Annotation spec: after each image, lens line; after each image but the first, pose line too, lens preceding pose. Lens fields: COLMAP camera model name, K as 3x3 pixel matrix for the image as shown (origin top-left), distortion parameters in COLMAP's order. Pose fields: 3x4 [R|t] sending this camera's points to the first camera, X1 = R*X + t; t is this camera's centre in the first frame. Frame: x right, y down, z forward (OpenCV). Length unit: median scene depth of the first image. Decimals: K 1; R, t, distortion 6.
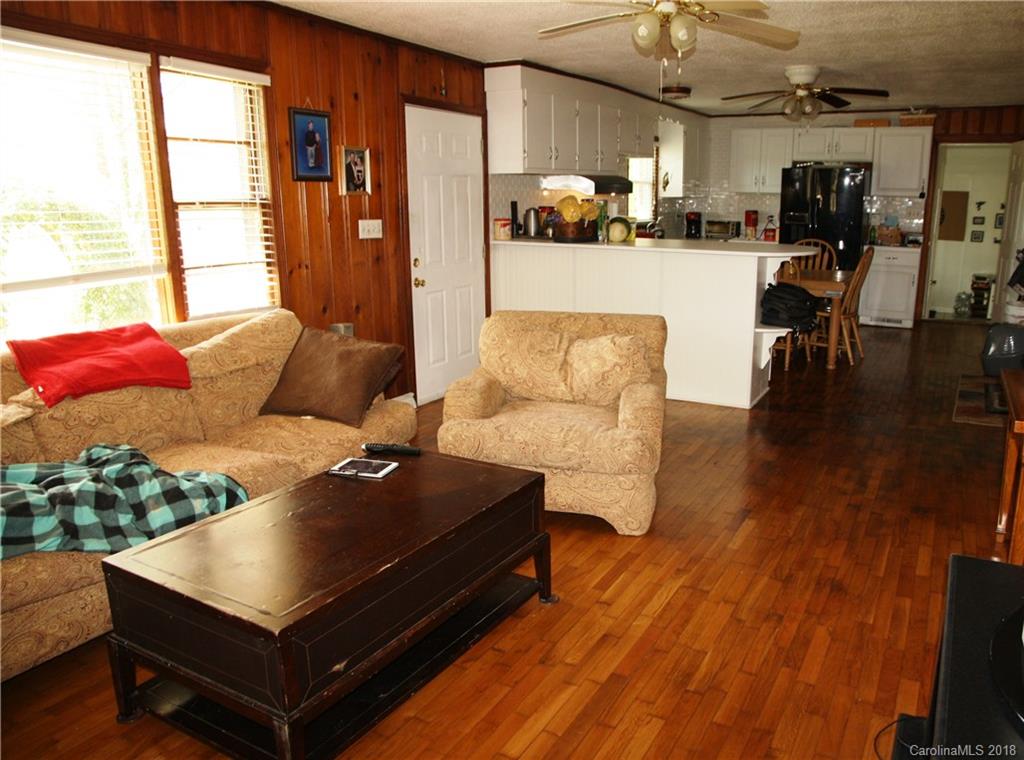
lens RADIAL K [[781.2, 0, 570.2], [0, 781.2, 386.8], [0, 0, 1]] dist [-0.101826, 0.058595]
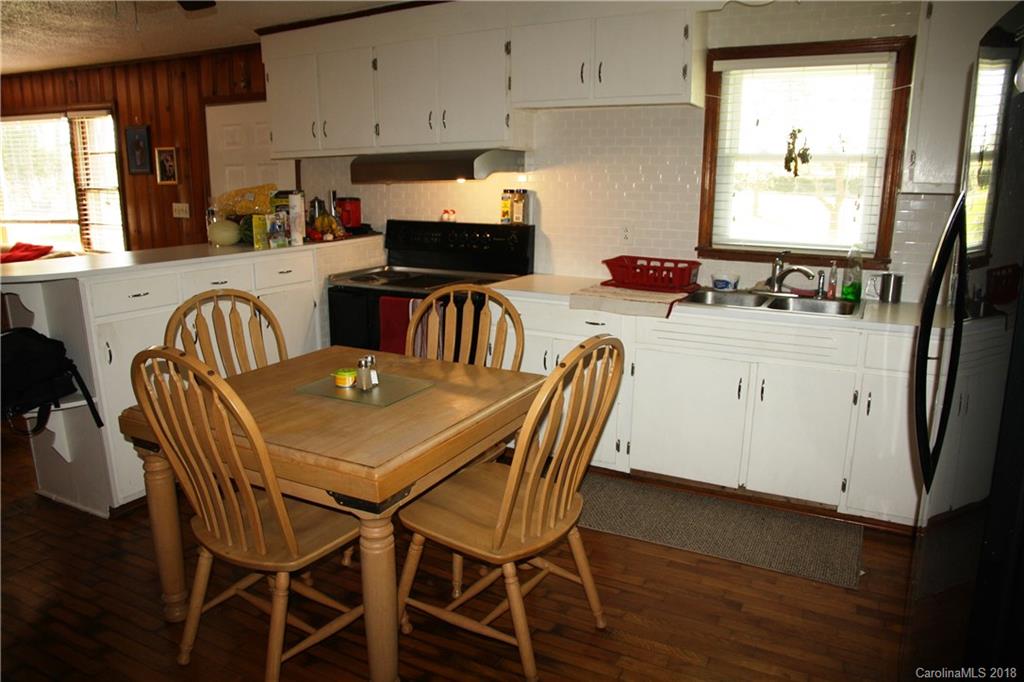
lens RADIAL K [[701.2, 0, 514.7], [0, 701.2, 344.7], [0, 0, 1]] dist [-0.116541, 0.075100]
pose [[-0.006119, 0.206194, -0.978492, 1.077968], [-0.253457, 0.946238, 0.200982, -0.437332], [0.967327, 0.249235, 0.046472, 1.862553]]
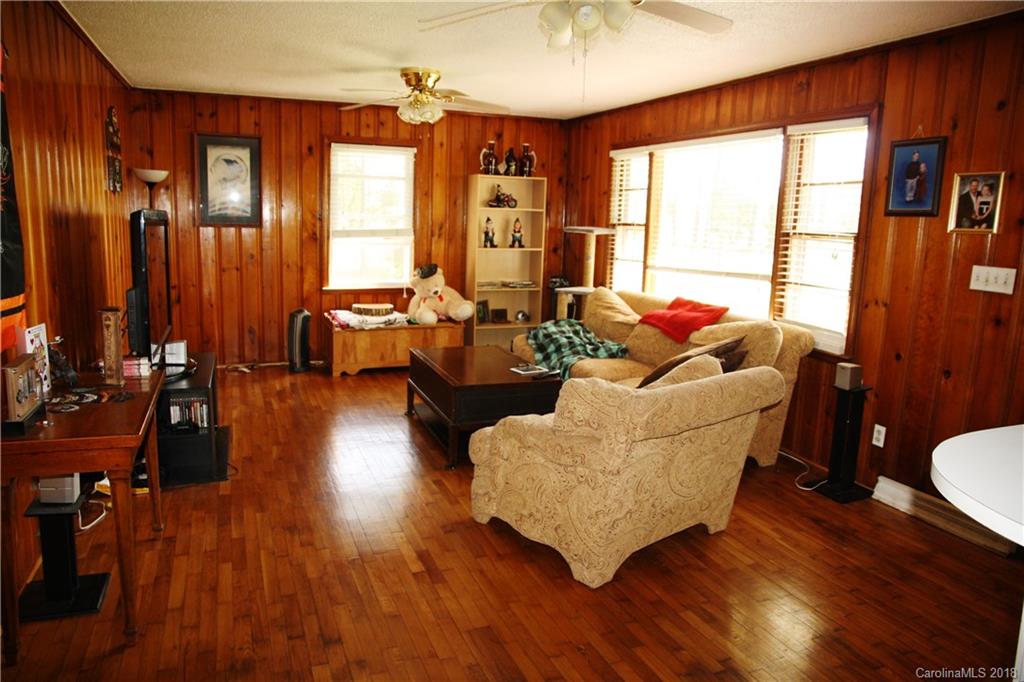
lens RADIAL K [[701.2, 0, 510.6], [0, 701.2, 345.5], [0, 0, 1]] dist [-0.116541, 0.075100]
pose [[-0.646953, 0.103430, -0.755483, 0.655848], [-0.215312, 0.925663, 0.311110, -0.298685], [0.731500, 0.363937, -0.576591, 1.280622]]
